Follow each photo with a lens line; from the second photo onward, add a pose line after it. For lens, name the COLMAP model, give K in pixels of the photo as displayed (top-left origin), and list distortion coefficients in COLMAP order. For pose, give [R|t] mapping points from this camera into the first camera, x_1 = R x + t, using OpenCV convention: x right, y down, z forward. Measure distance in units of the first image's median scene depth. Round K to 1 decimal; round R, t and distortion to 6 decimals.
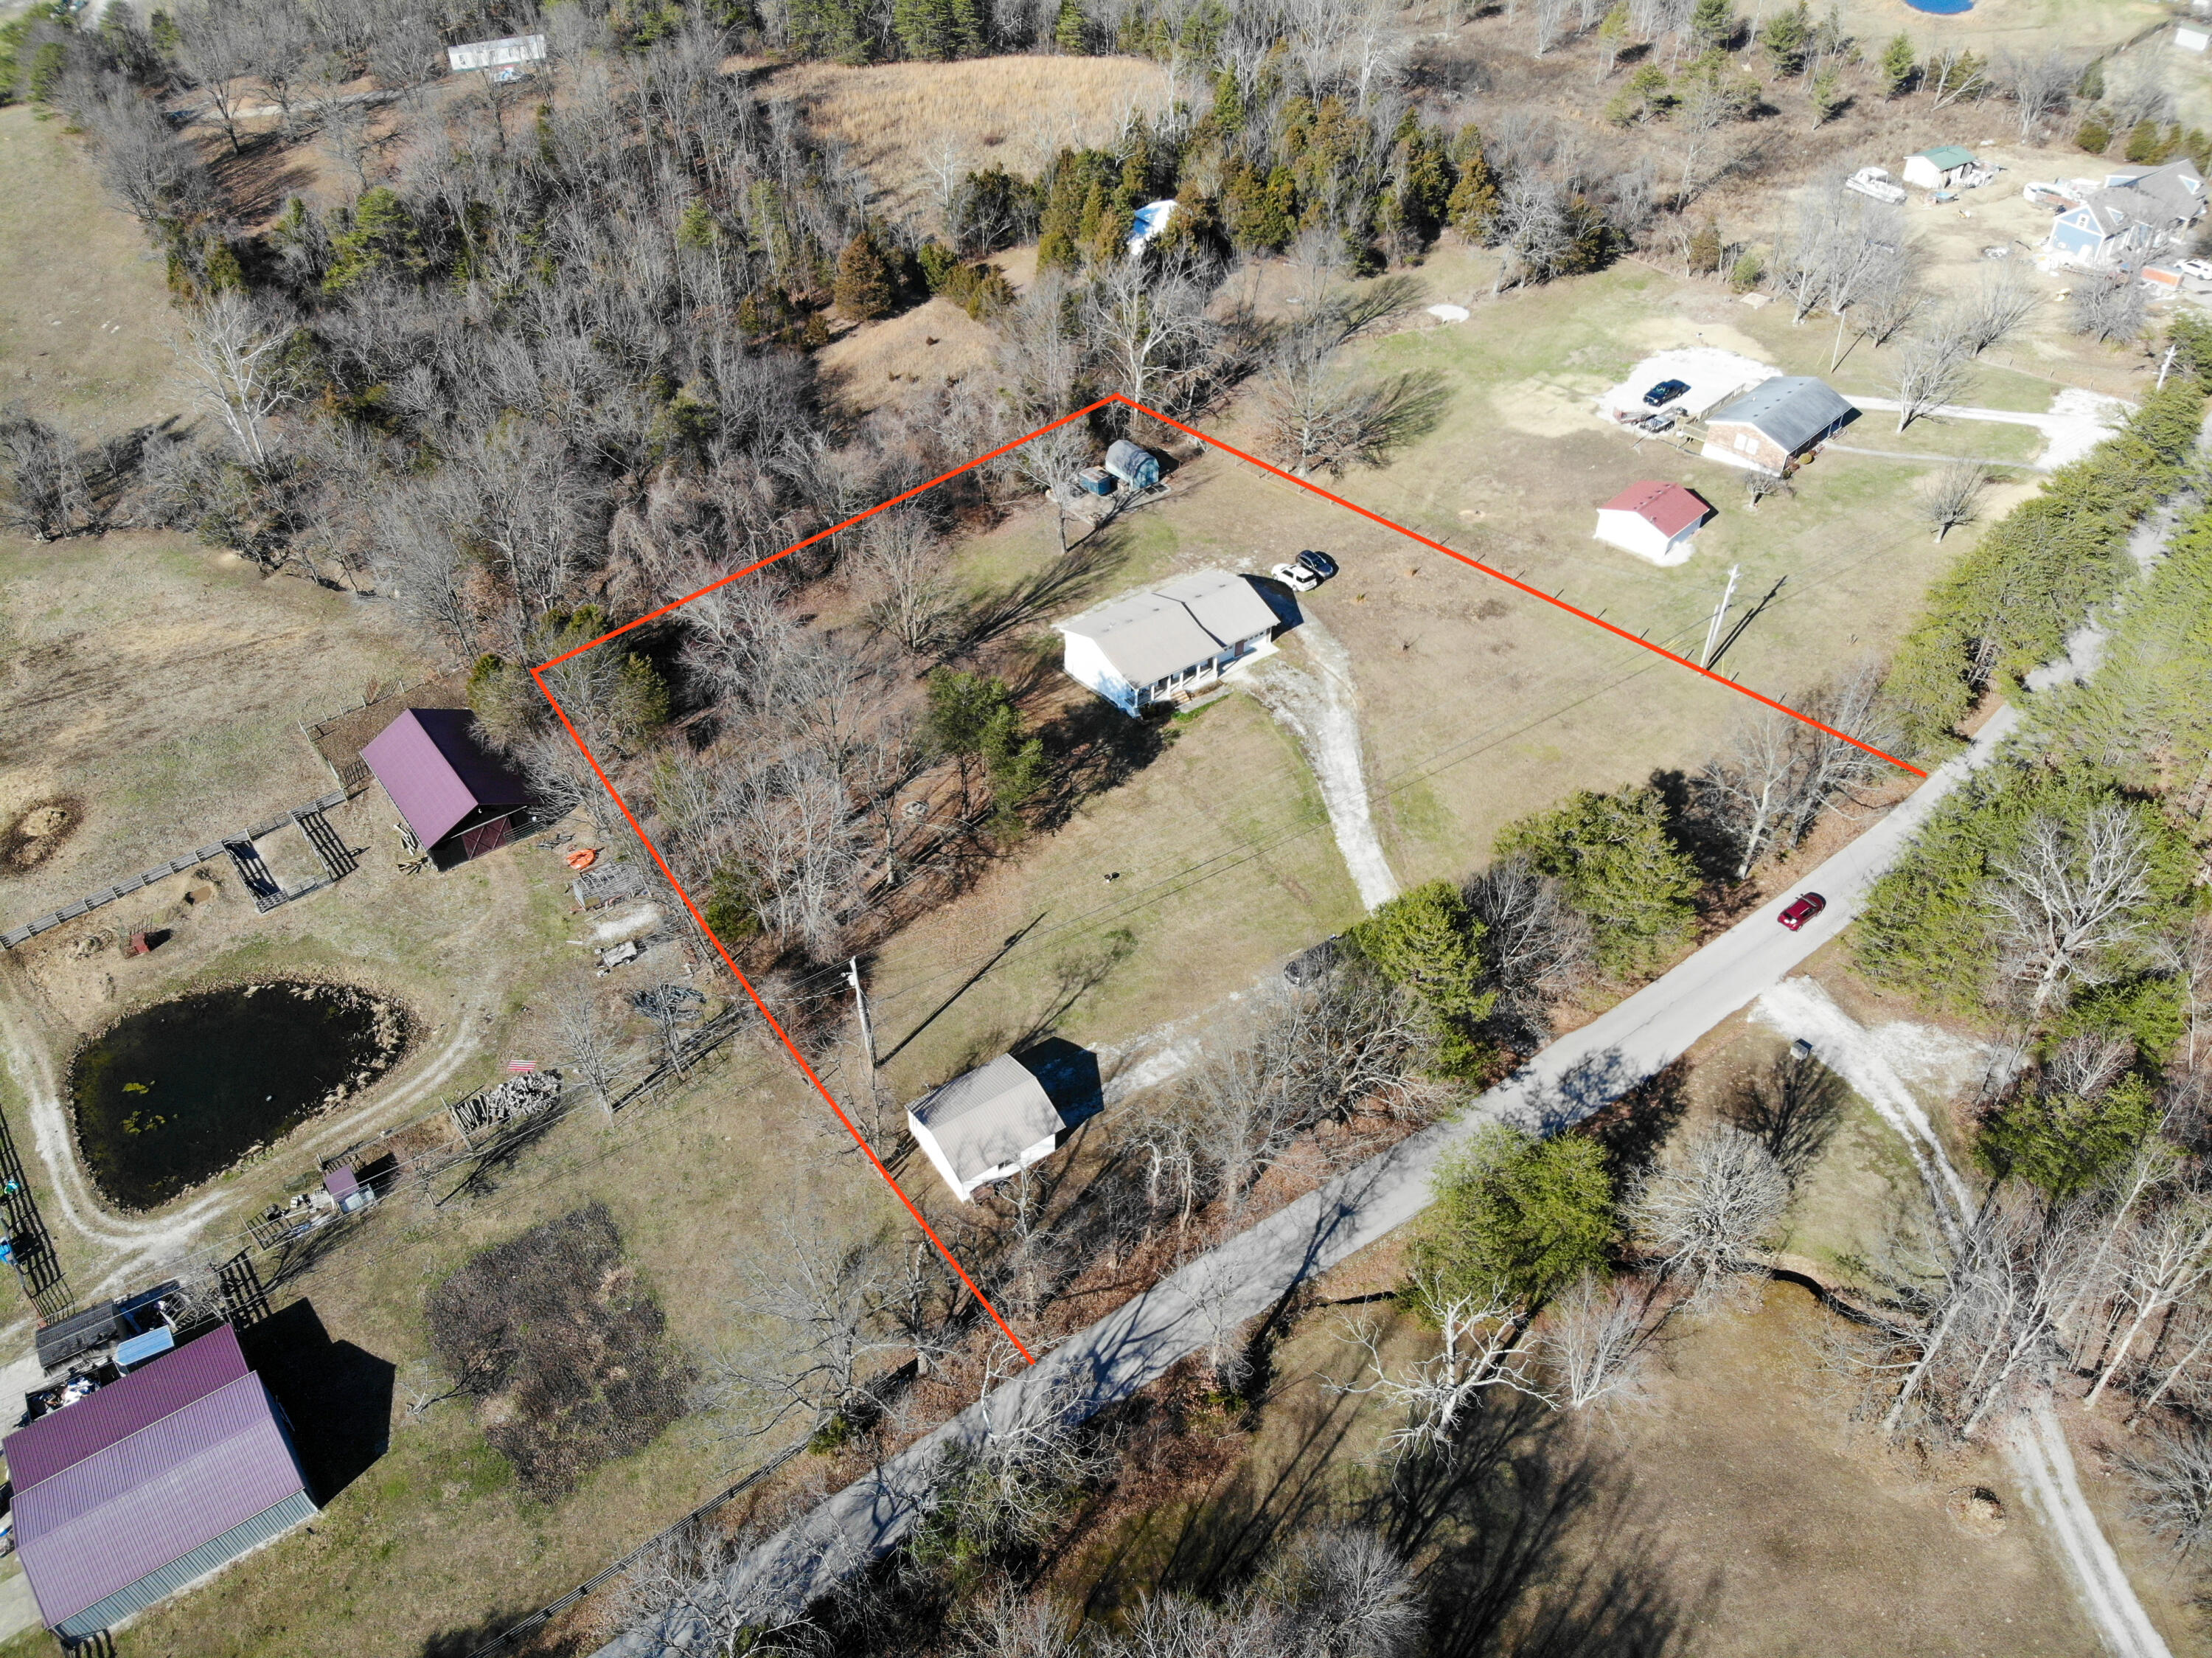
lens RADIAL K [[1690.5, 0, 1058.8], [0, 1690.5, 830.0], [0, 0, 1]] dist [0.079206, -0.203152]
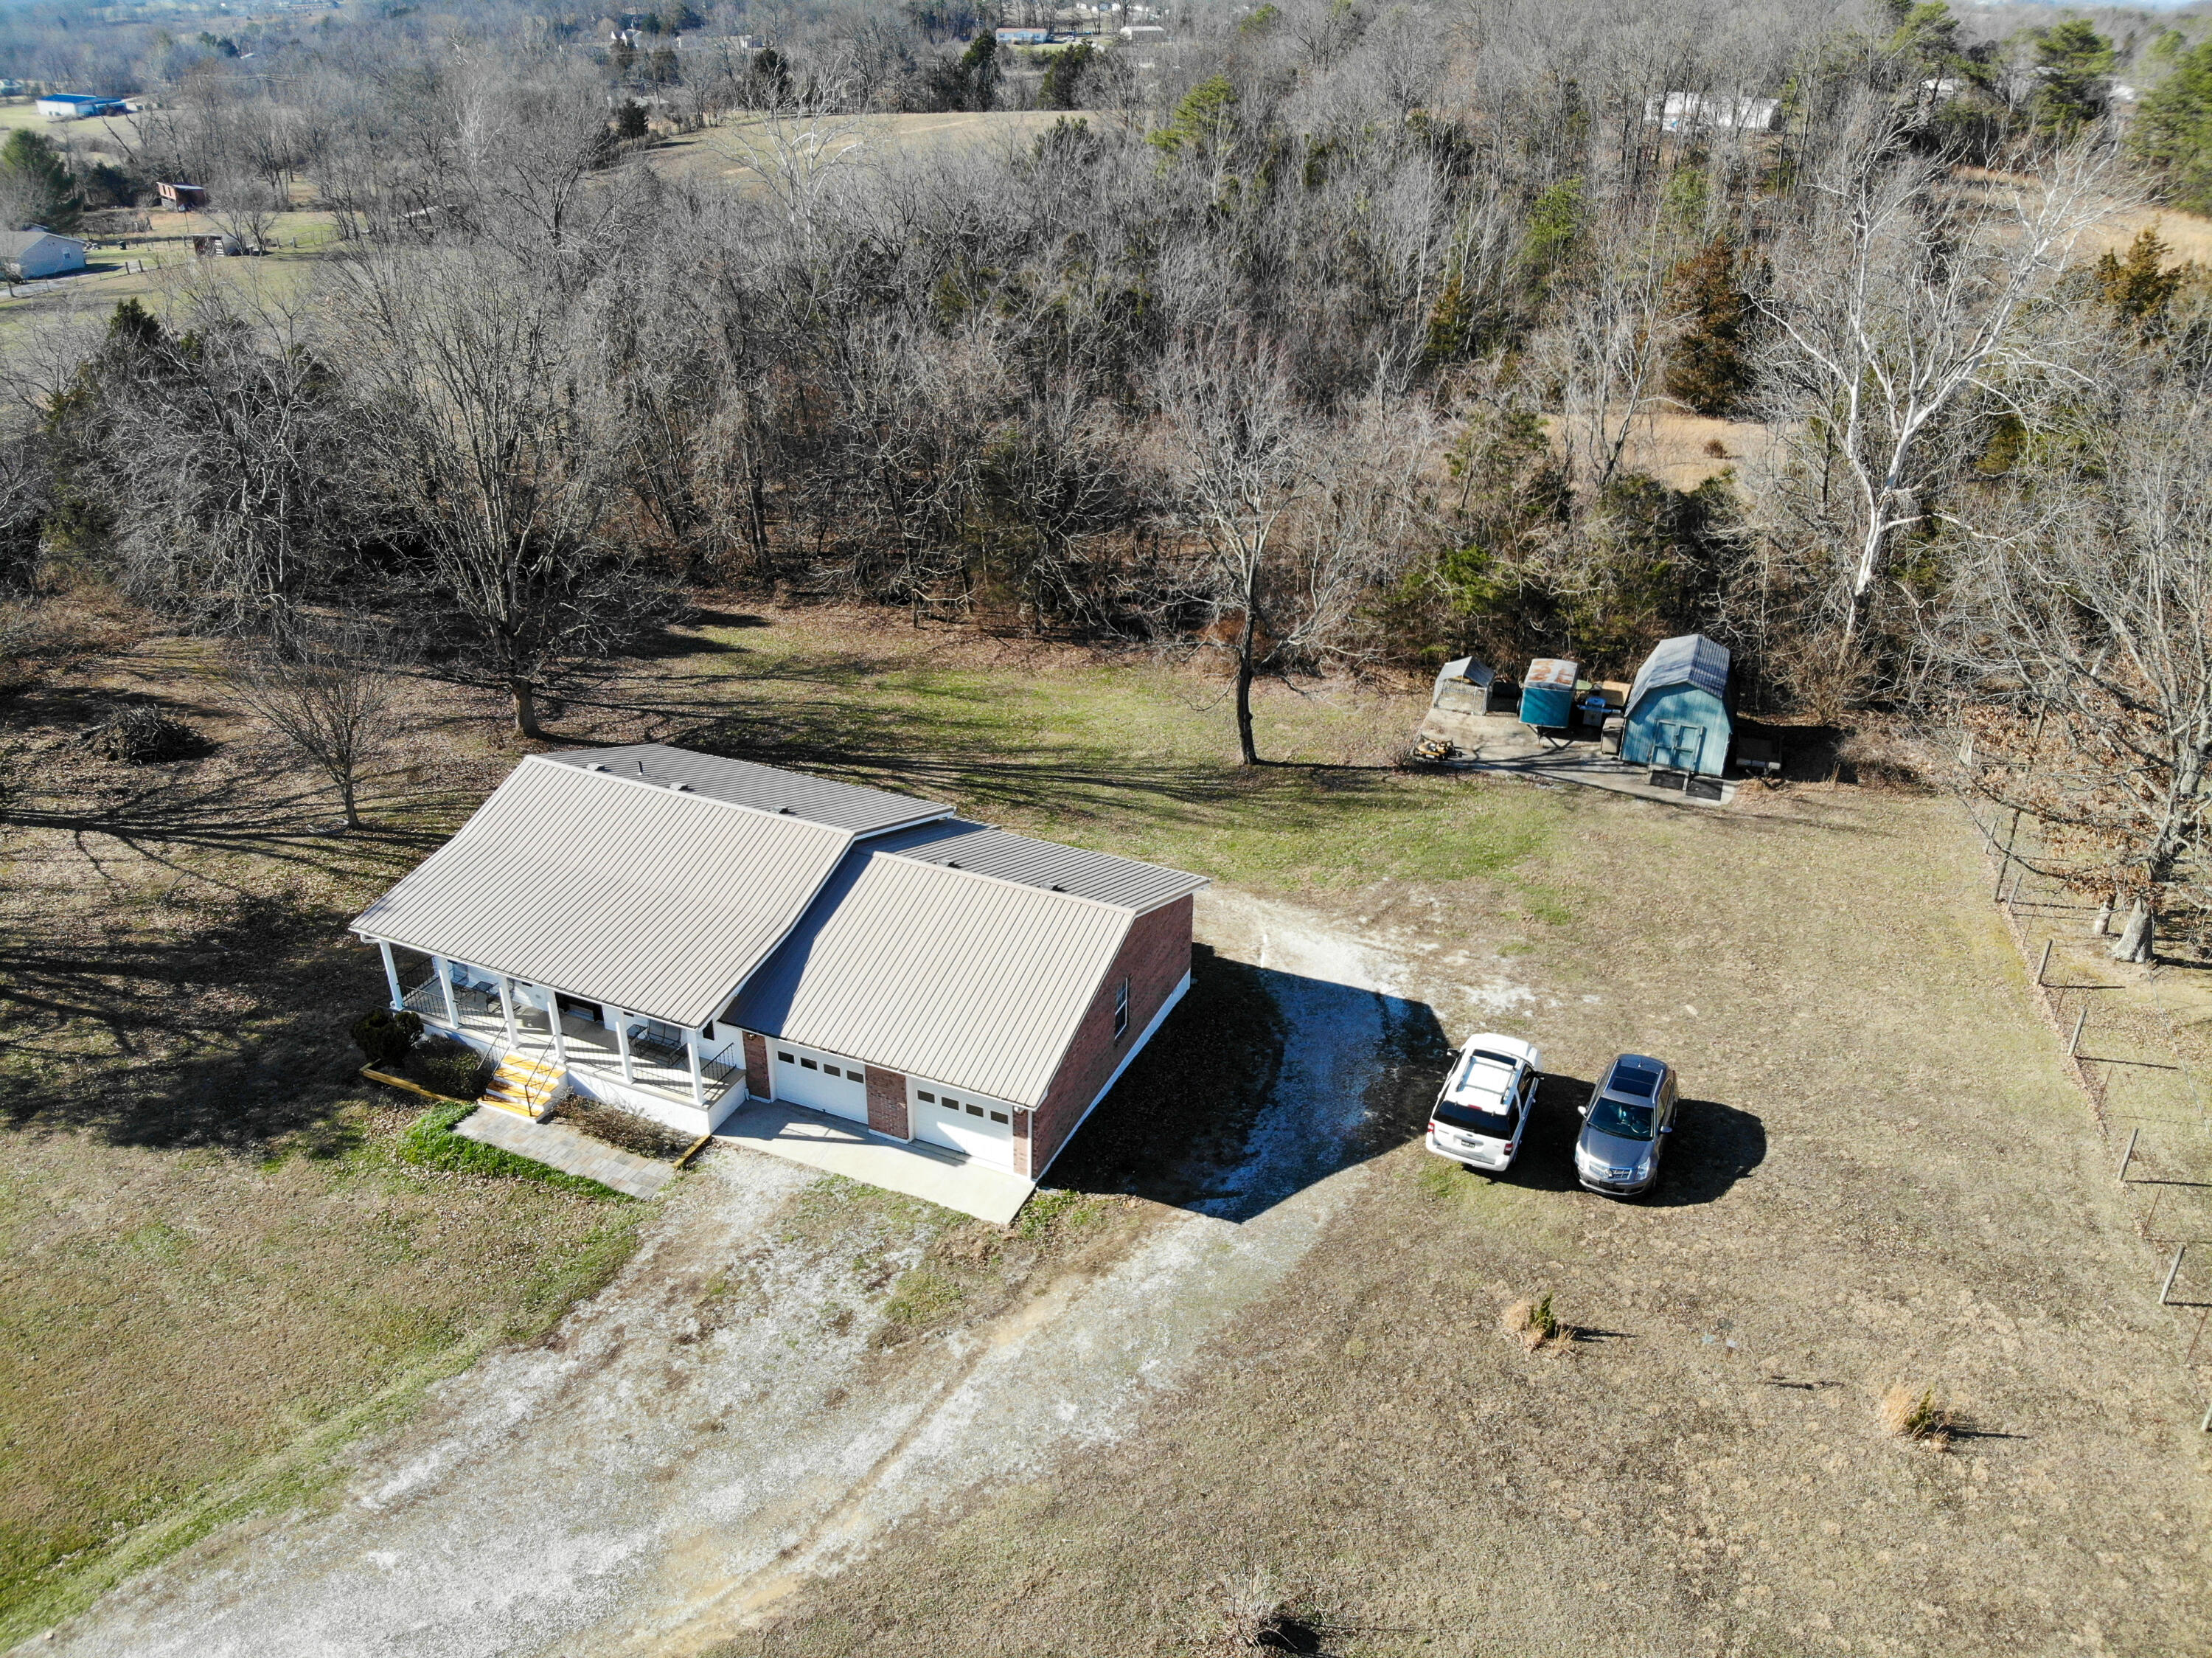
lens RADIAL K [[1649.2, 0, 1111.6], [0, 1649.2, 788.2], [0, 0, 1]] dist [0.074225, -0.199217]
pose [[0.520839, 0.403172, -0.752449, 0.278554], [-0.585470, 0.810181, 0.028848, -0.167171], [0.621250, 0.425511, 0.658019, 0.833063]]
